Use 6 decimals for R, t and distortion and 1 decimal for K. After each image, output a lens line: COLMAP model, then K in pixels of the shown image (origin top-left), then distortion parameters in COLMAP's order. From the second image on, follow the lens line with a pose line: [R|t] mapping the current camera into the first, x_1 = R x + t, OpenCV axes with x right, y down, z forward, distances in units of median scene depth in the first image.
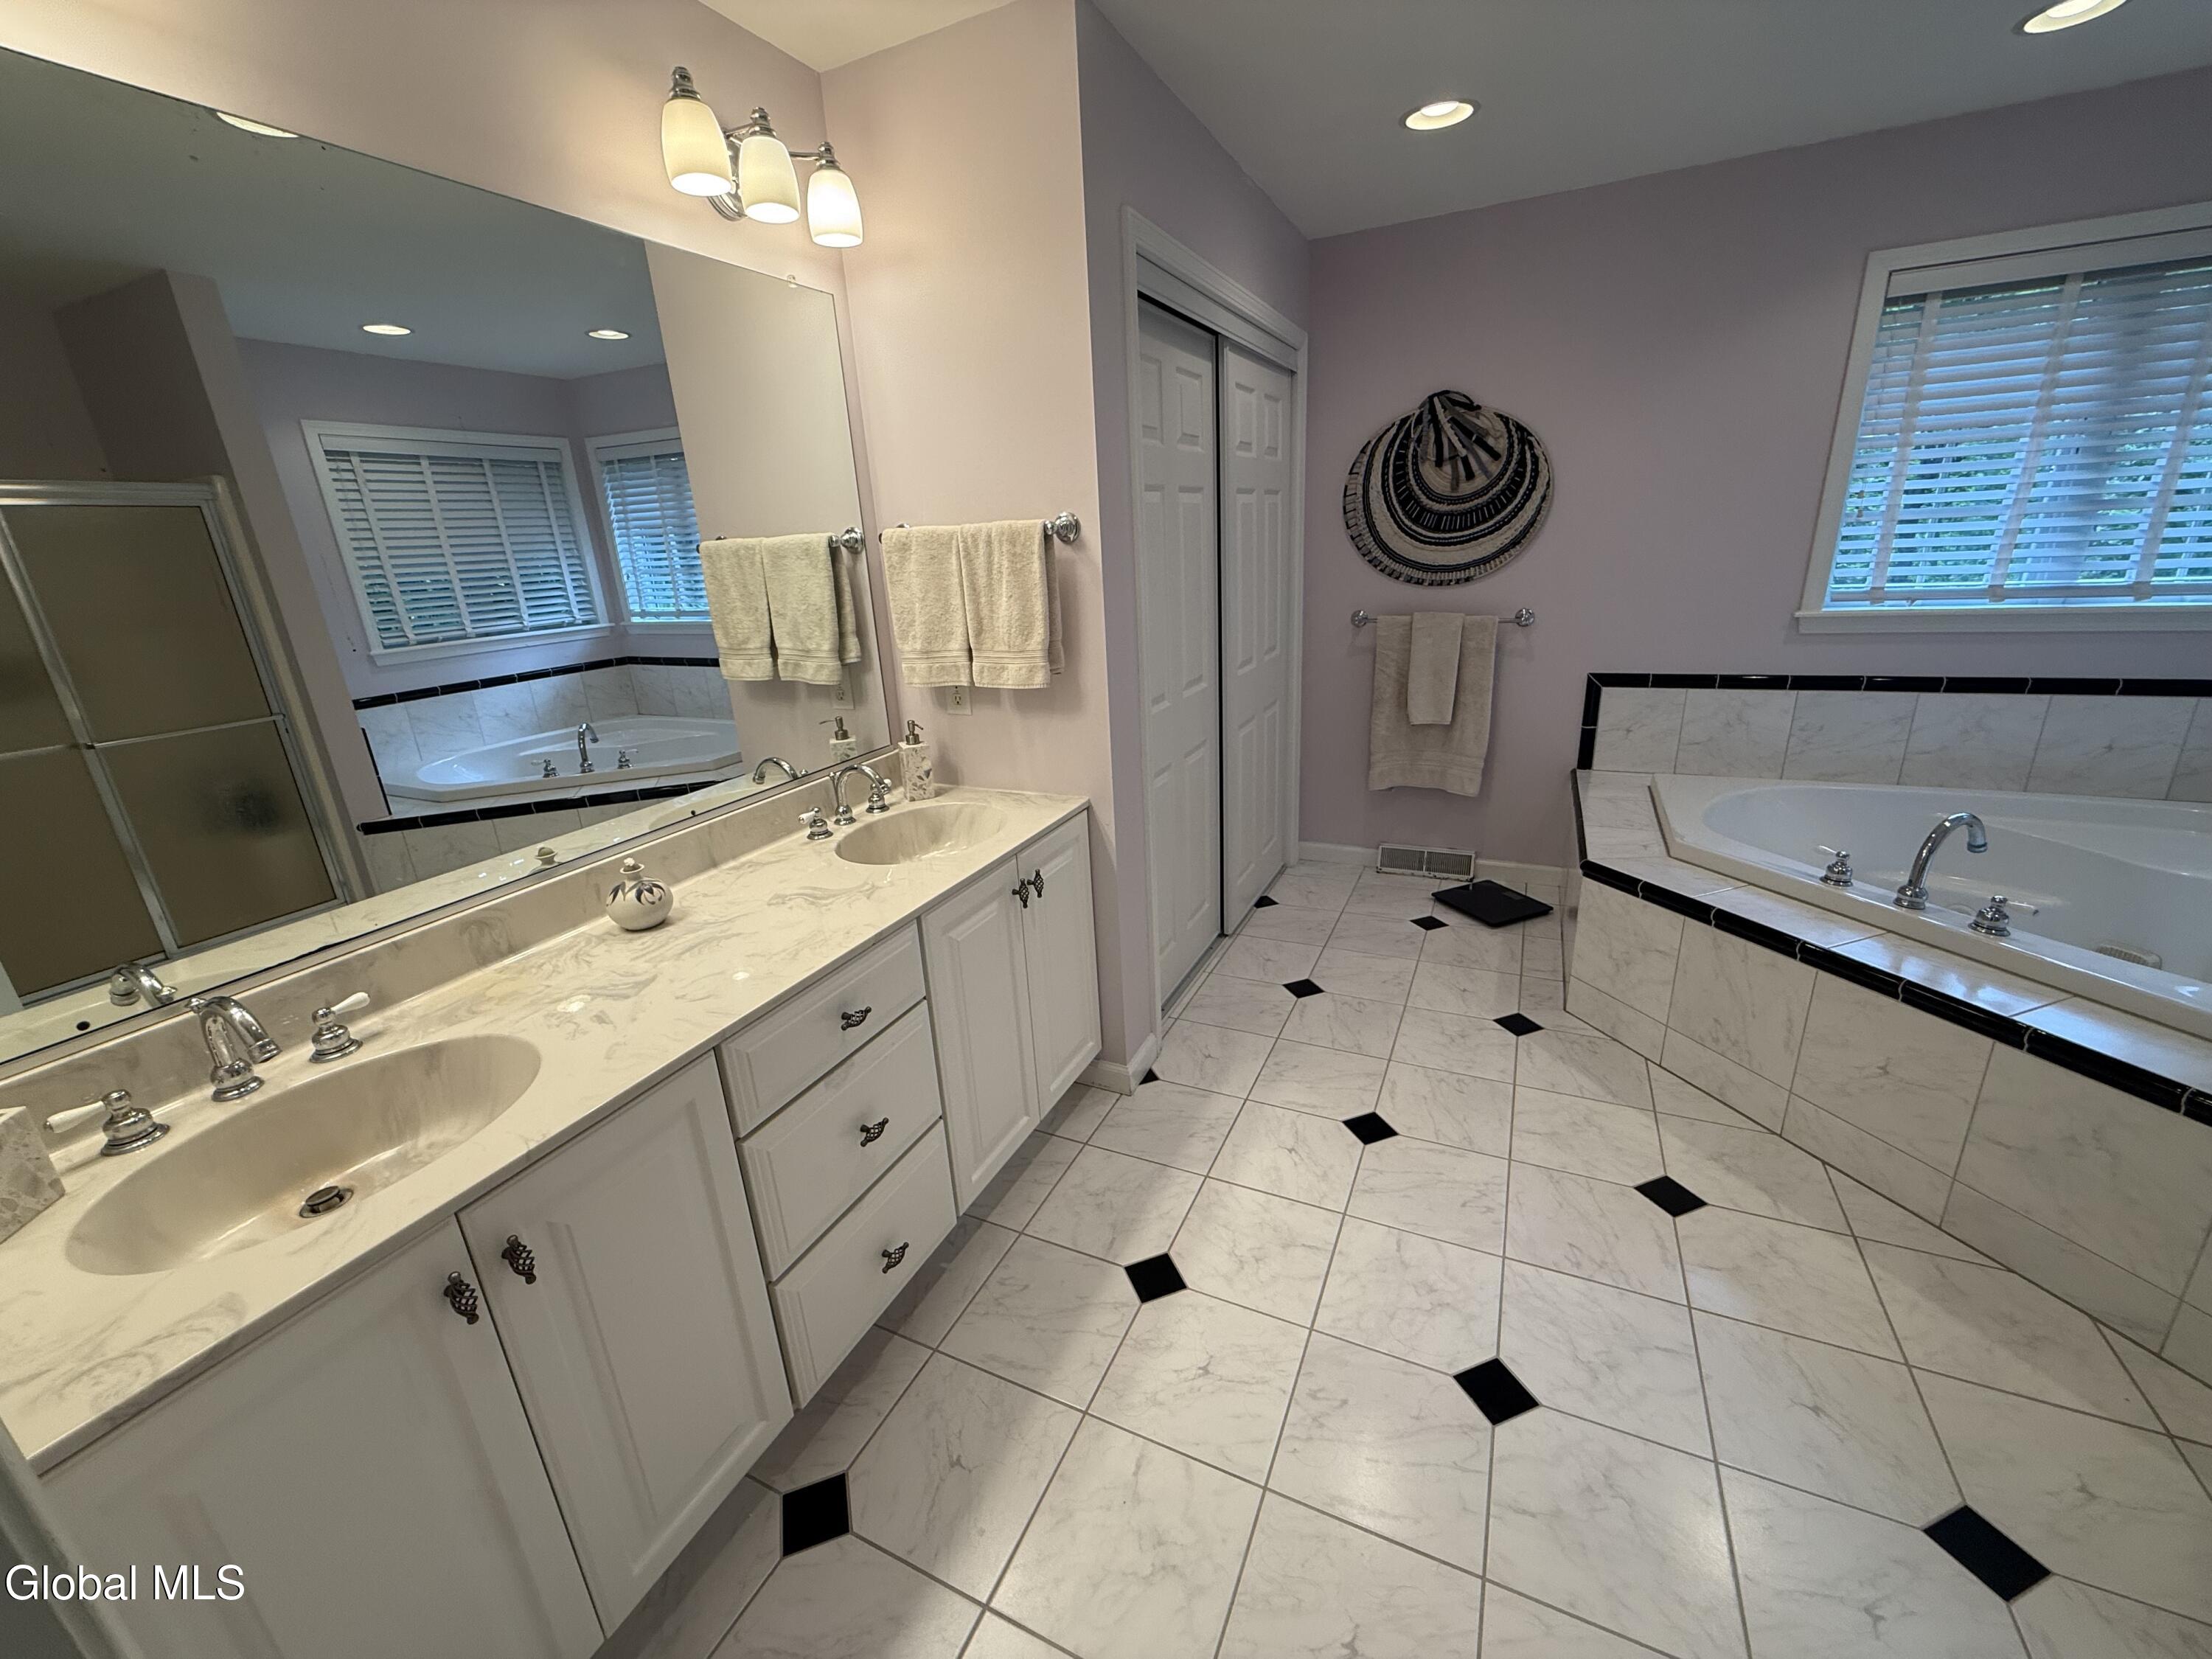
lens RADIAL K [[883.1, 0, 1099.5], [0, 883.1, 826.1], [0, 0, 1]] dist [-0.002097, 0.000199]
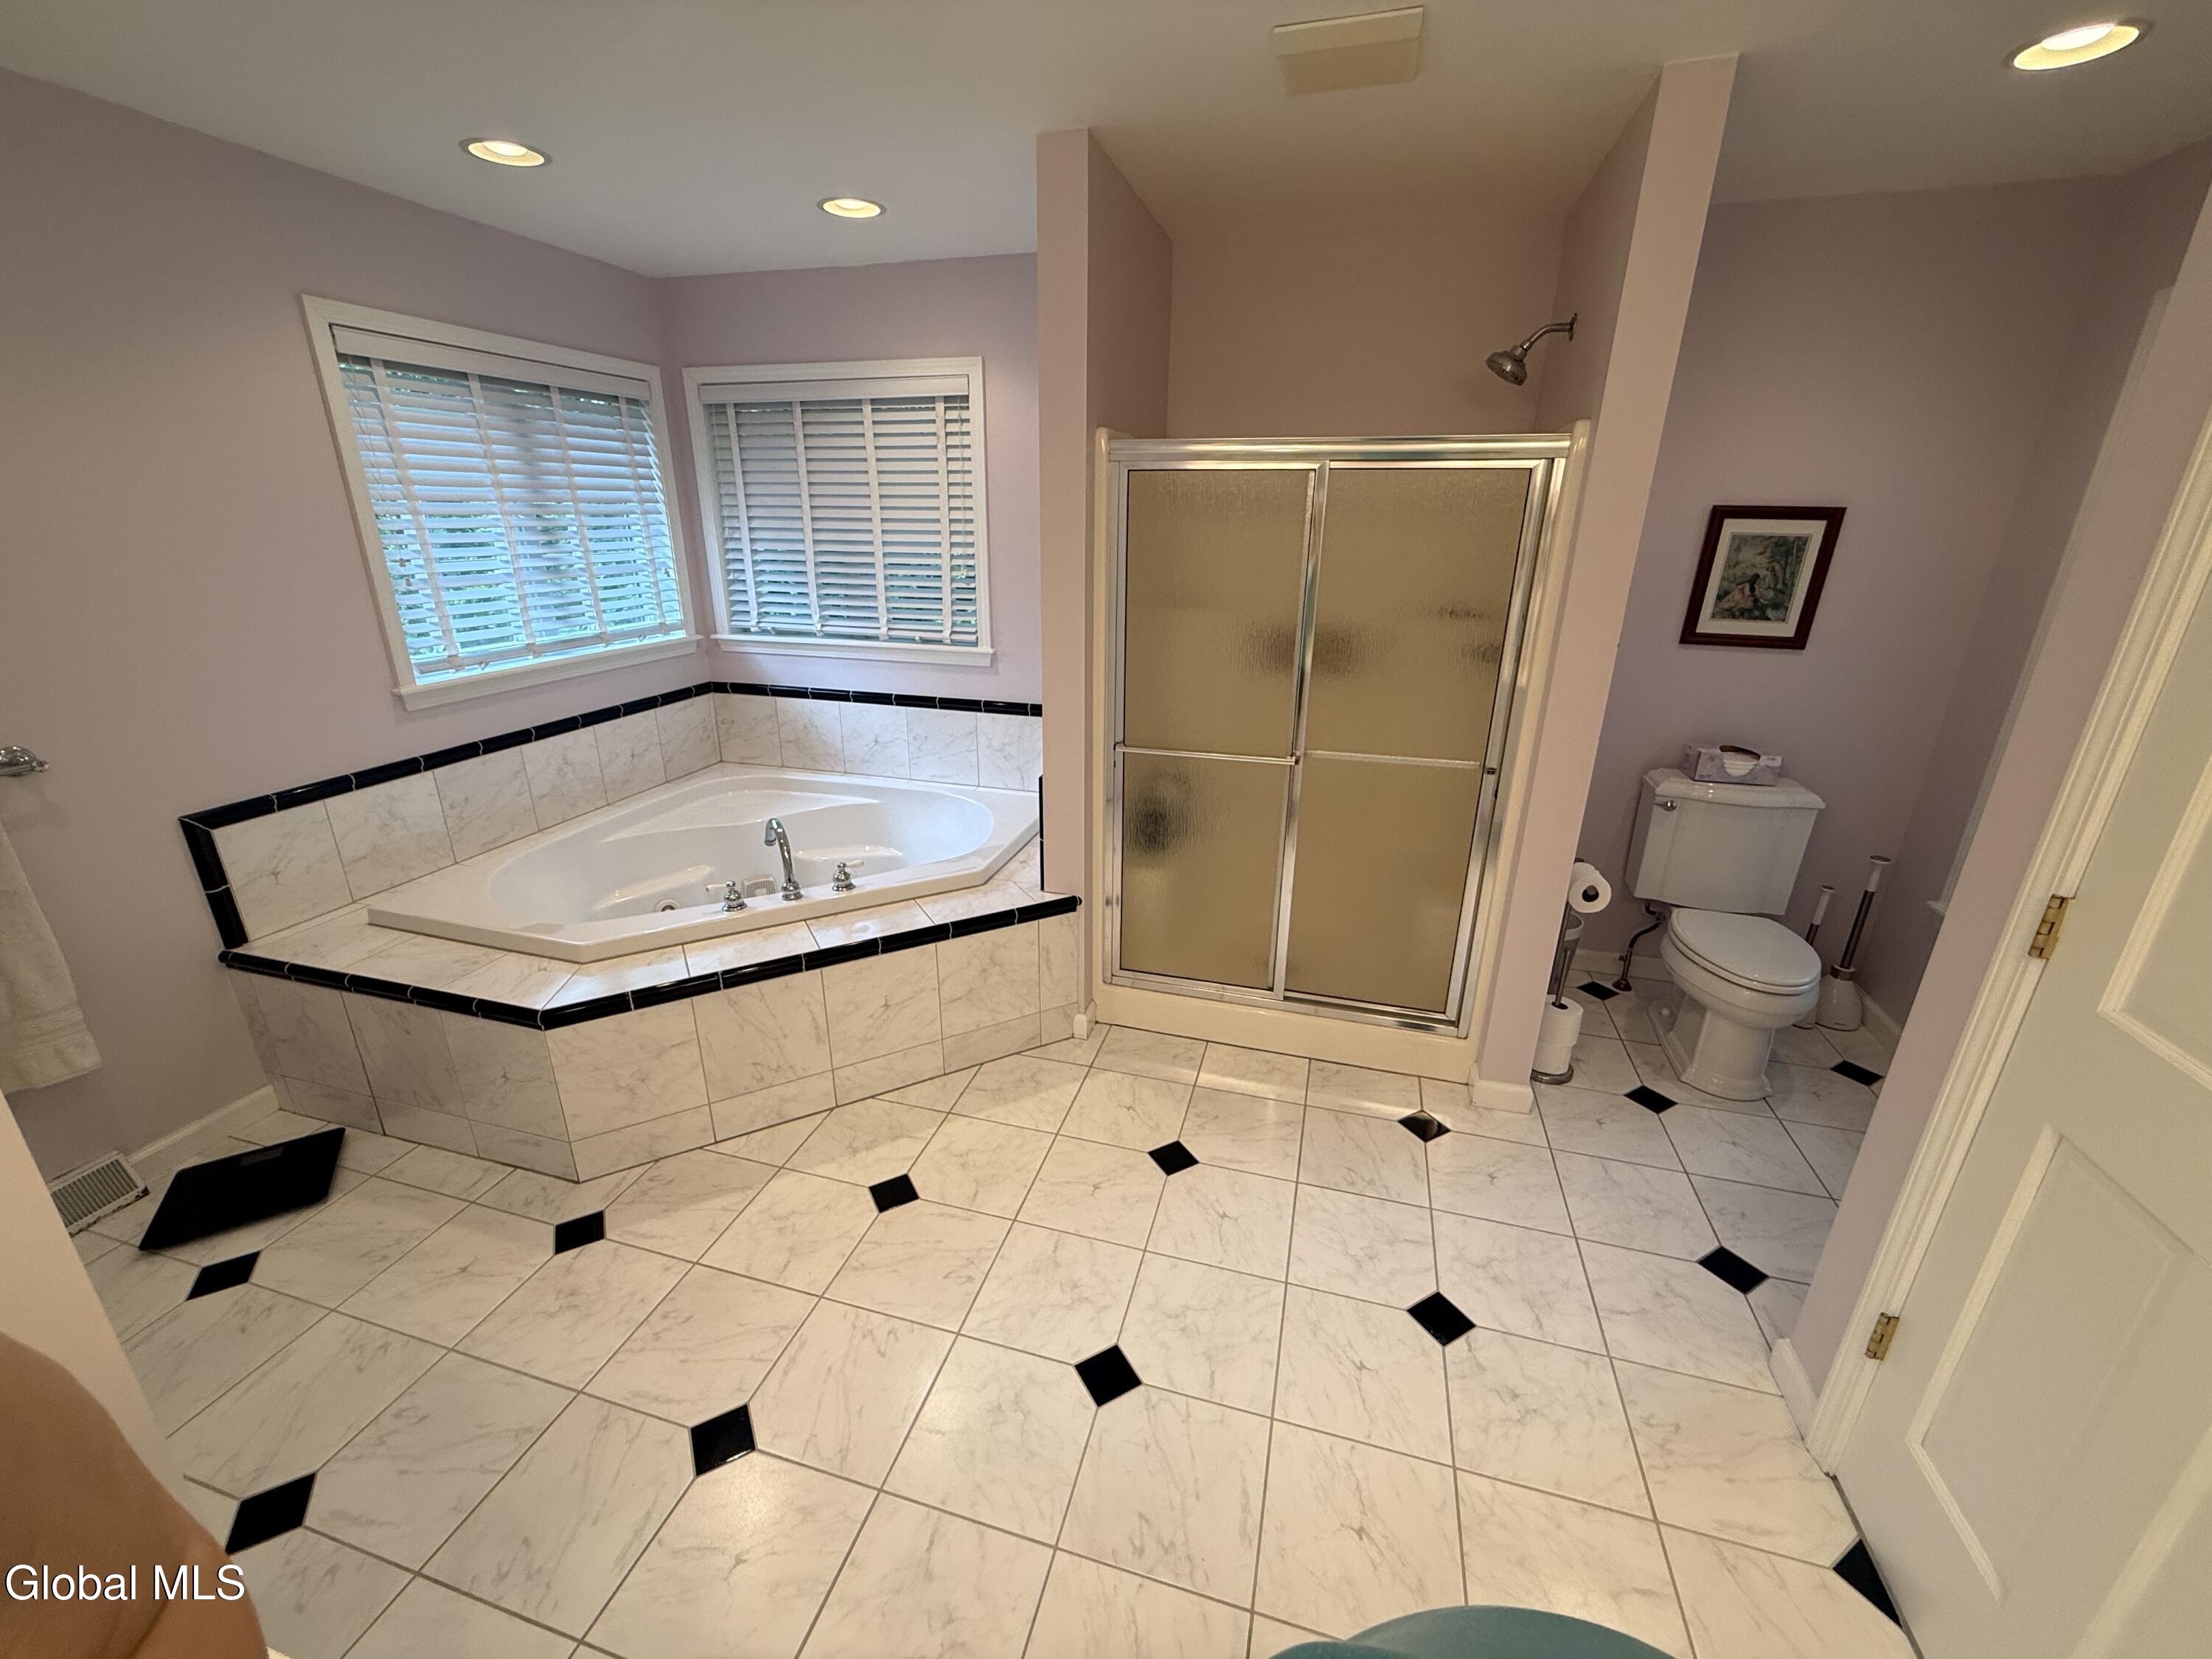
lens RADIAL K [[883.1, 0, 1099.5], [0, 883.1, 826.1], [0, 0, 1]] dist [-0.002097, 0.000199]
pose [[-0.170045, -0.277215, 0.945641, -0.240176], [0.309684, 0.895966, 0.318340, -0.200347], [-0.935511, 0.346982, -0.066506, 0.481190]]
